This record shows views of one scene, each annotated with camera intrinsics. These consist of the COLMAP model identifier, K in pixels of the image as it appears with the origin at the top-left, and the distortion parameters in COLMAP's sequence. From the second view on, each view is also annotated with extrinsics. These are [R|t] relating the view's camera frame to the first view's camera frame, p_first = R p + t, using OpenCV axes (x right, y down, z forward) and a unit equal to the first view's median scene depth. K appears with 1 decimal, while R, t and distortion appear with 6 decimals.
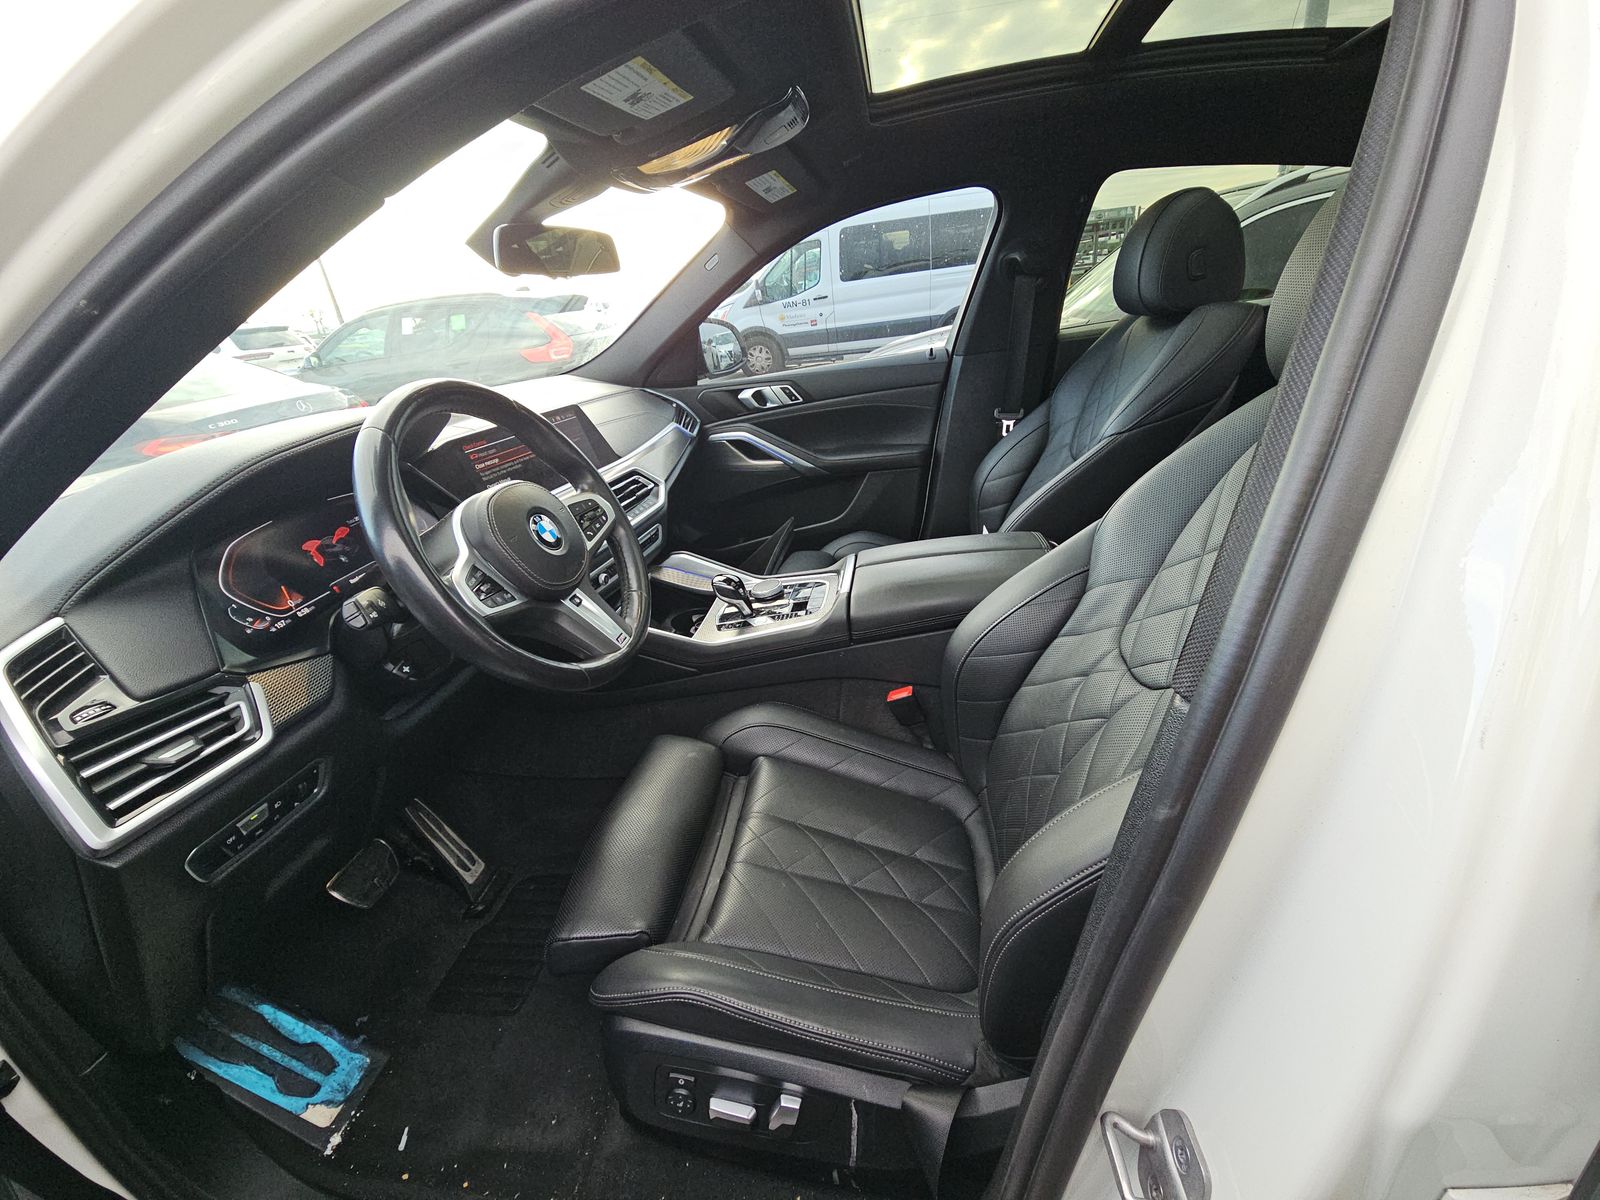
lens RADIAL K [[636.5, 0, 802.2], [0, 636.5, 597.5], [0, 0, 1]] dist [-0.002148, -0.000417]
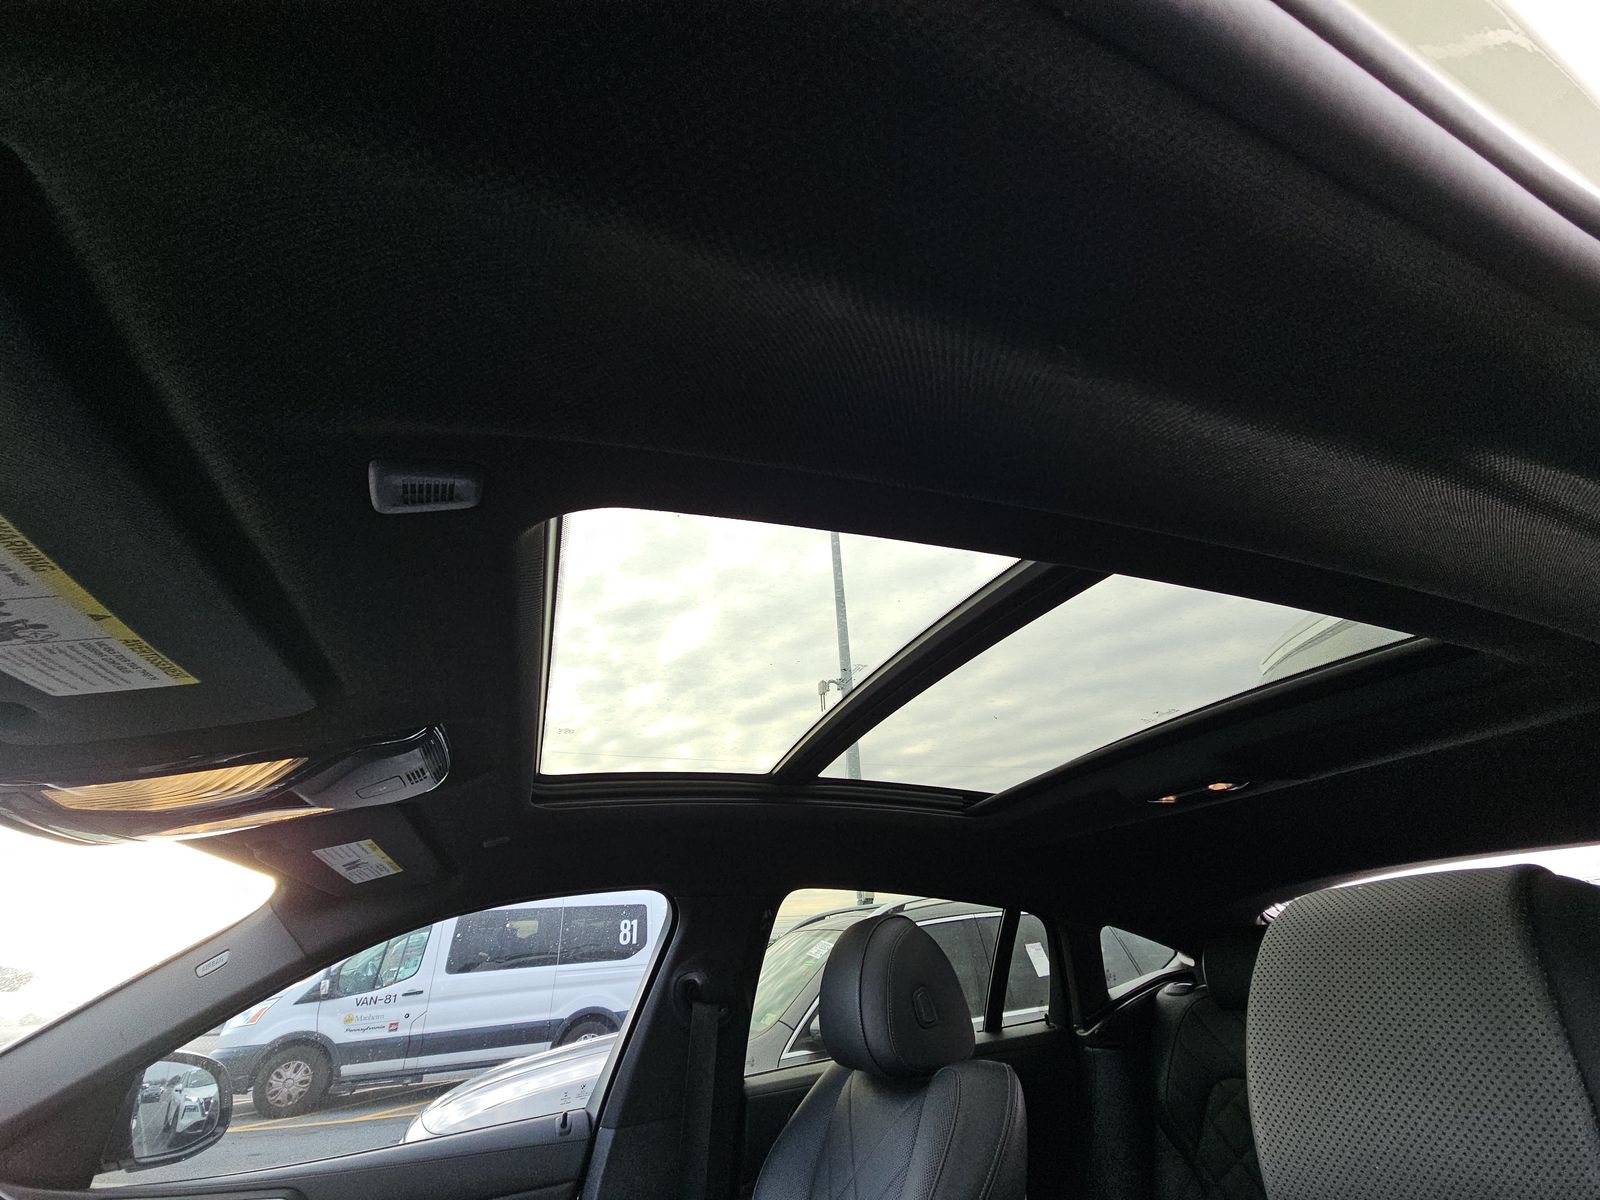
lens RADIAL K [[636.5, 0, 802.2], [0, 636.5, 597.5], [0, 0, 1]] dist [-0.002148, -0.000417]
pose [[0.874880, 0.276979, 0.397327, 0.011755], [0.183967, 0.568831, -0.801615, -0.140755], [-0.448042, 0.774412, 0.446704, 0.214675]]
